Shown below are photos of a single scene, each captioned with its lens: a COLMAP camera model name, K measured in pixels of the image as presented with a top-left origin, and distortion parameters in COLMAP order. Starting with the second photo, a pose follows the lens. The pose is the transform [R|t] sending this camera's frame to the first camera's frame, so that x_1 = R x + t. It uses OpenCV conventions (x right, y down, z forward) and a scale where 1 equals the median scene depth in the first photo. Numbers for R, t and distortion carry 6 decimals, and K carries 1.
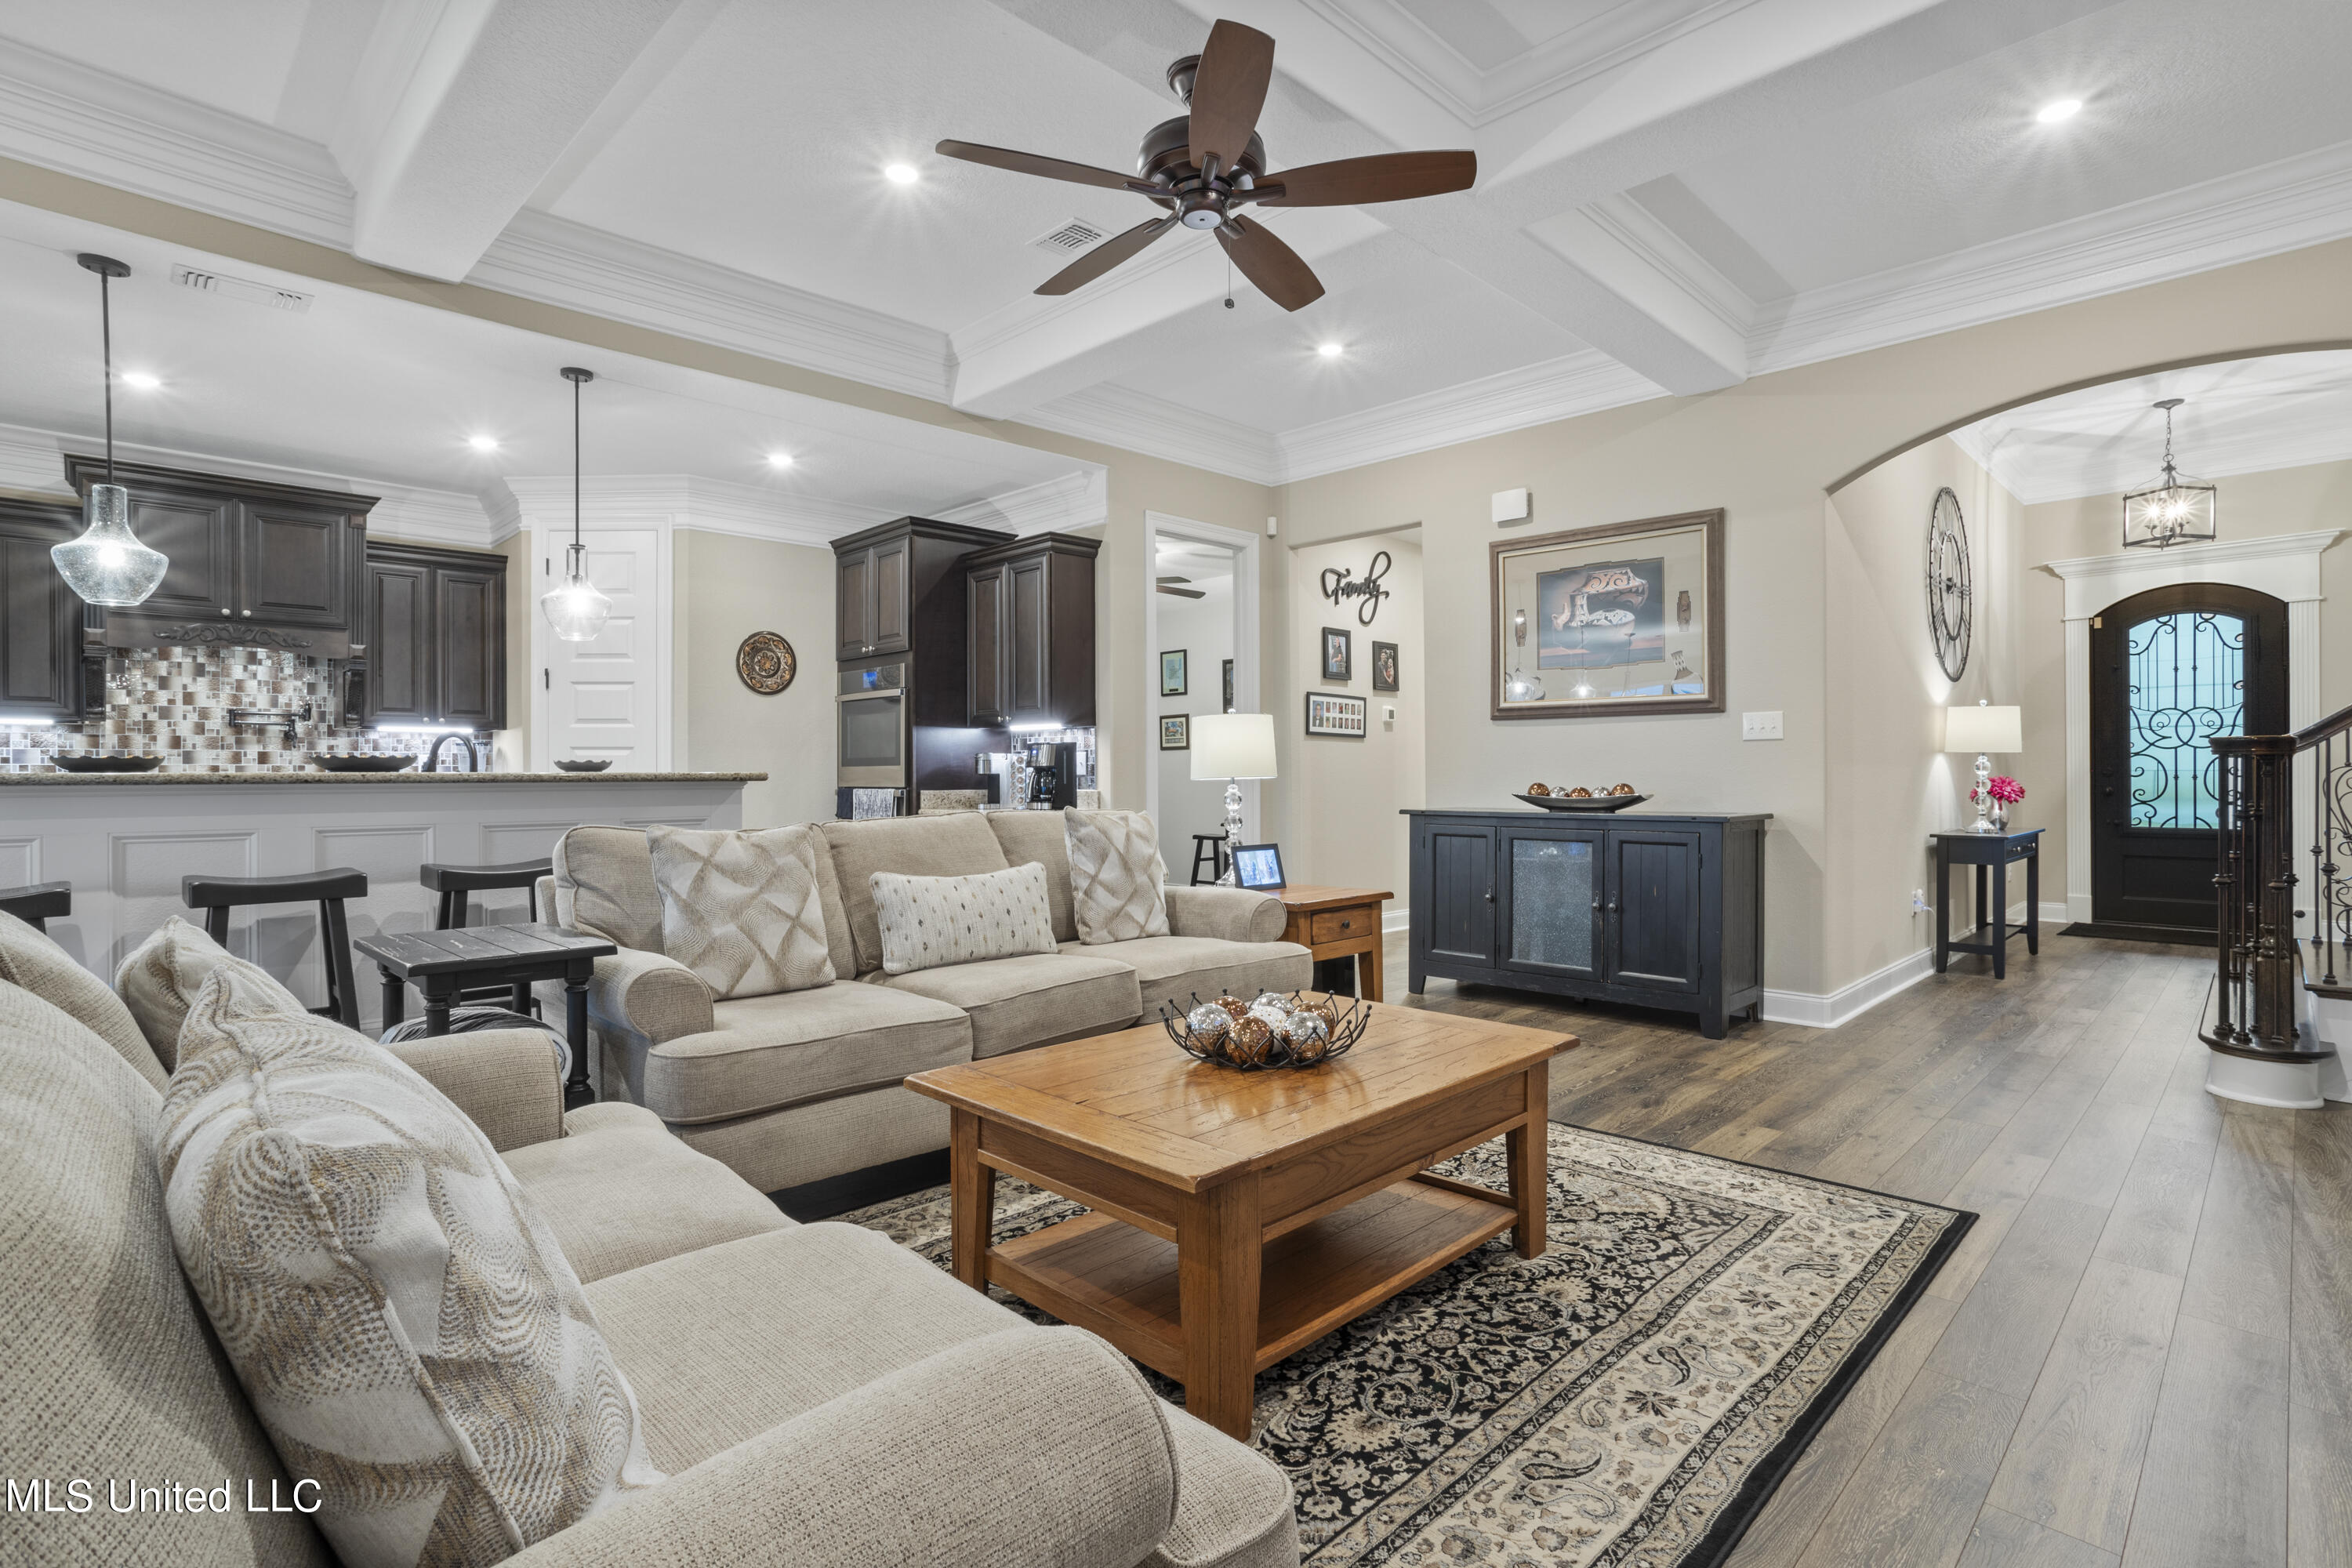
lens RADIAL K [[1129.5, 0, 1188.9], [0, 1129.5, 780.1], [0, 0, 1]] dist [-0.016037, 0.006120]
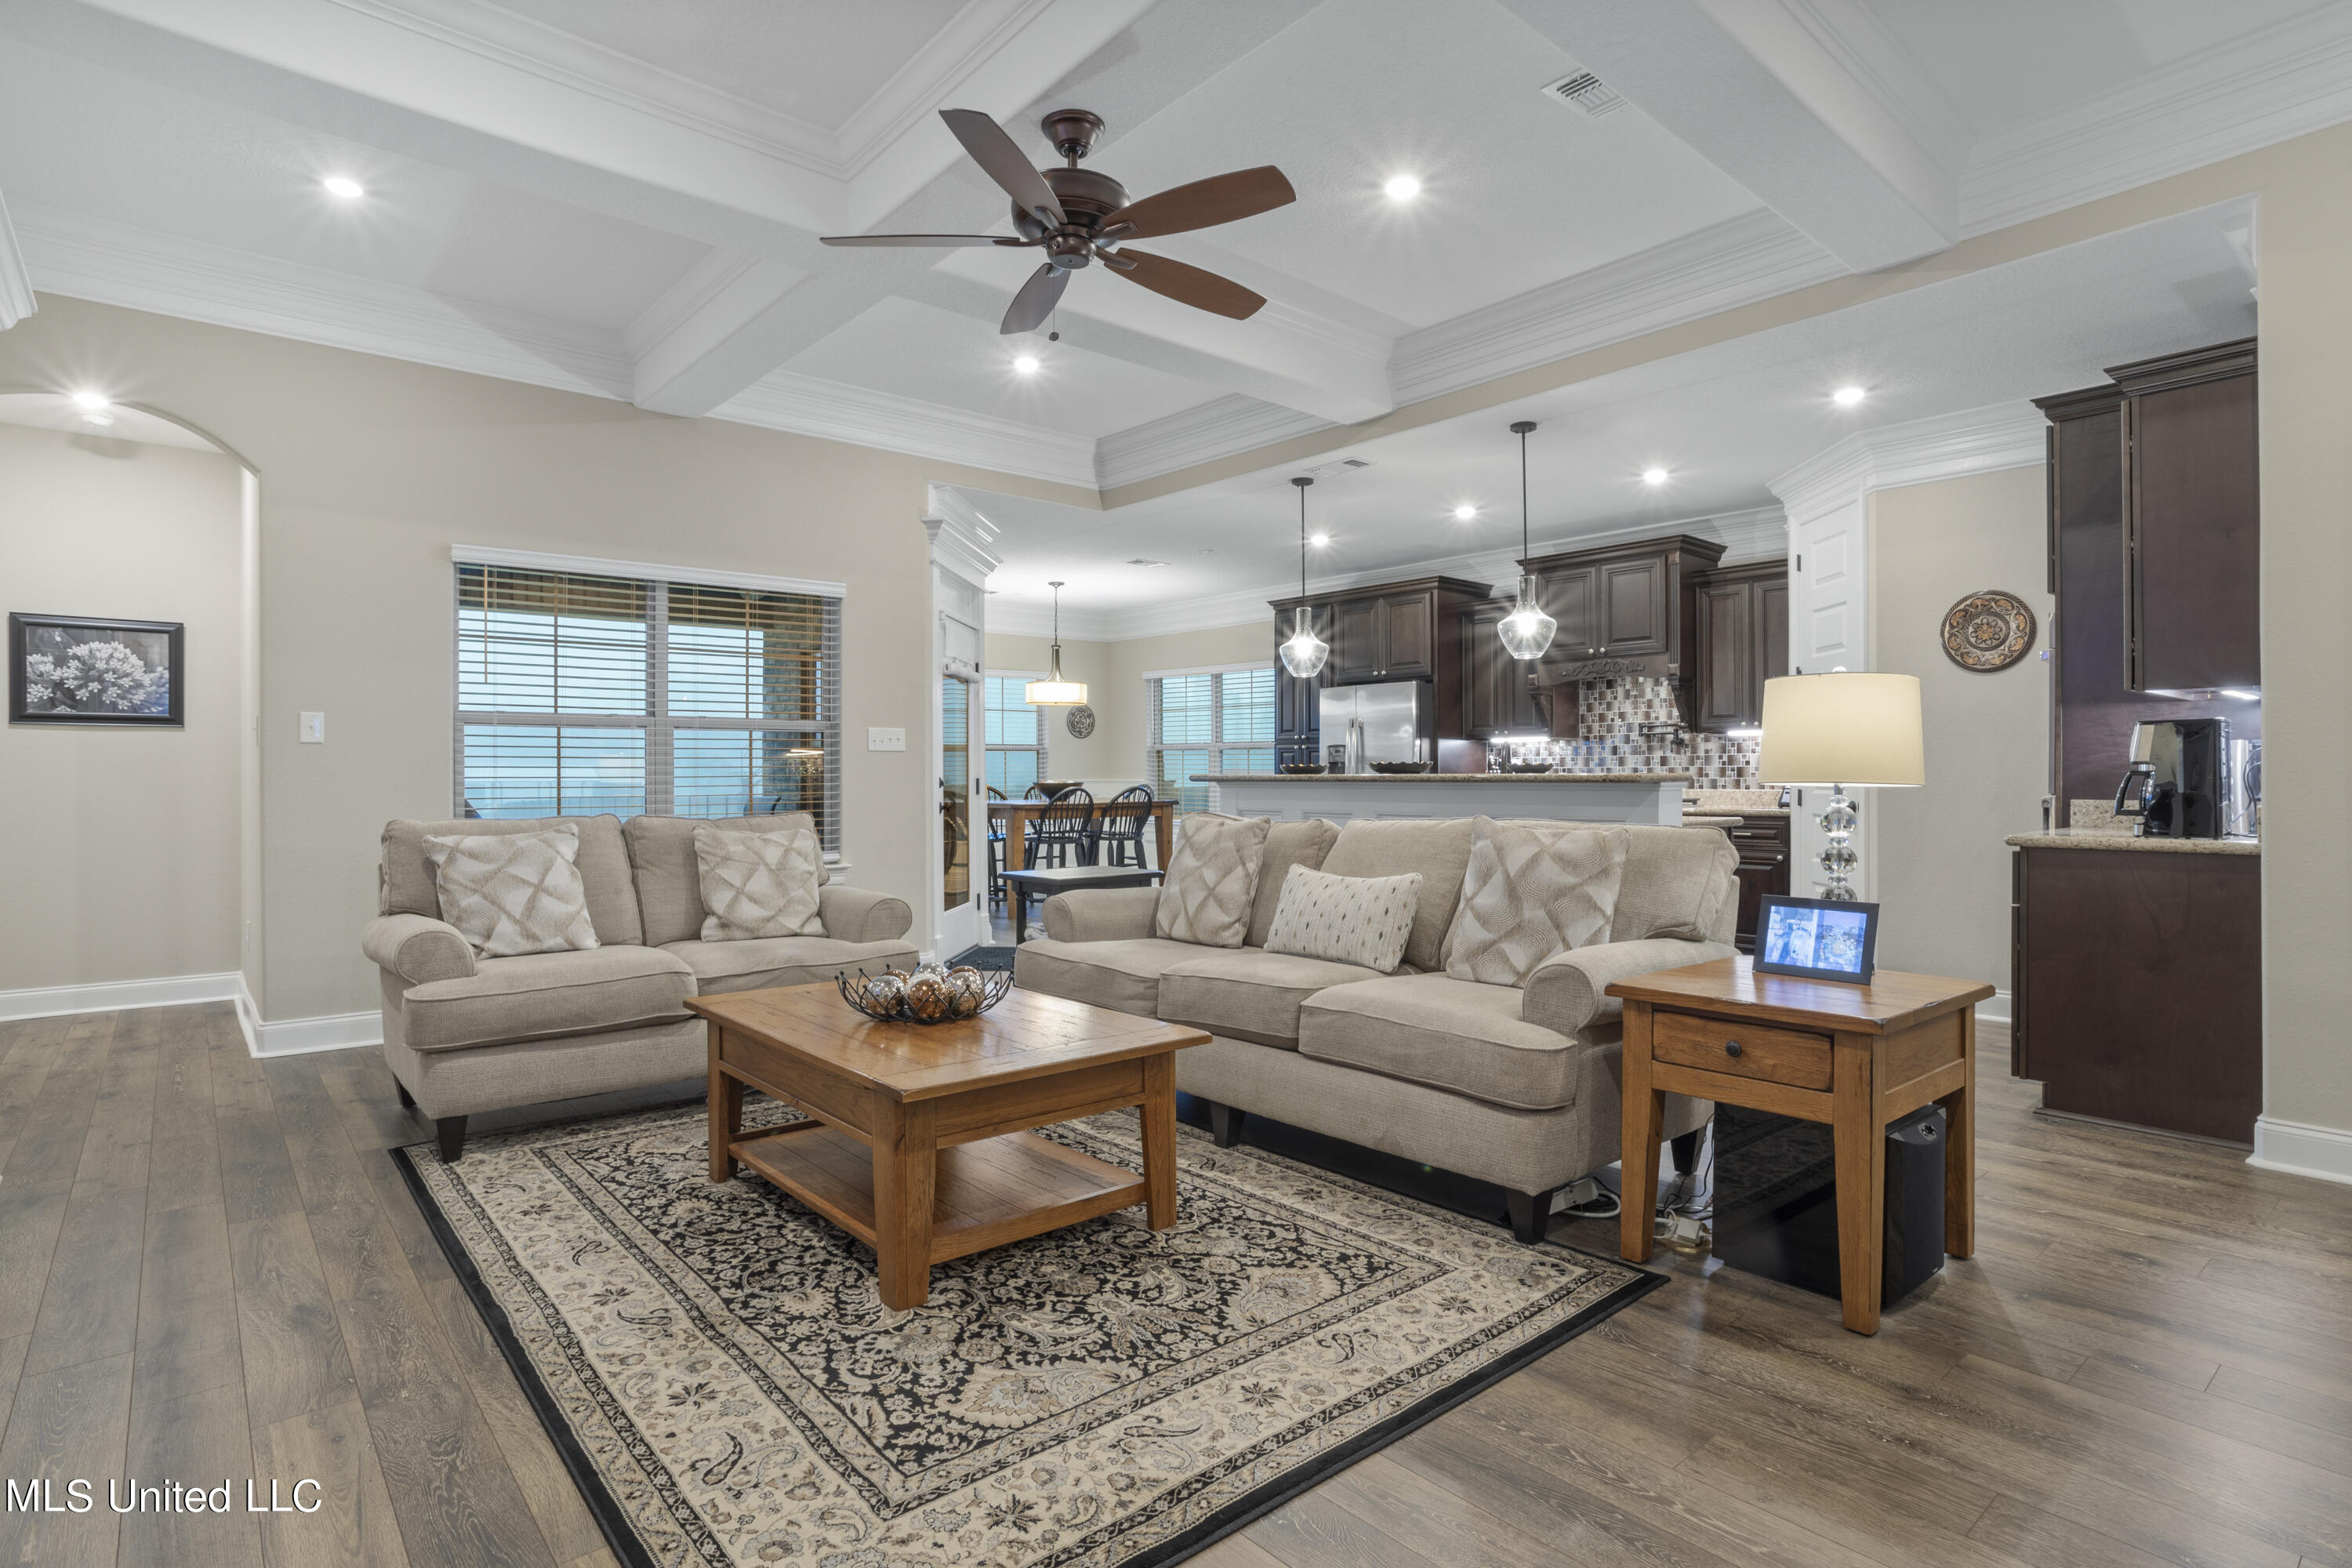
lens RADIAL K [[1261.2, 0, 1192.8], [0, 1261.2, 780.2], [0, 0, 1]] dist [-0.017674, 0.001277]
pose [[-0.104771, 0.003697, -0.994489, 1.255526], [-0.002028, 0.999990, 0.003931, -0.006779], [0.994494, 0.002429, -0.104763, 1.312512]]
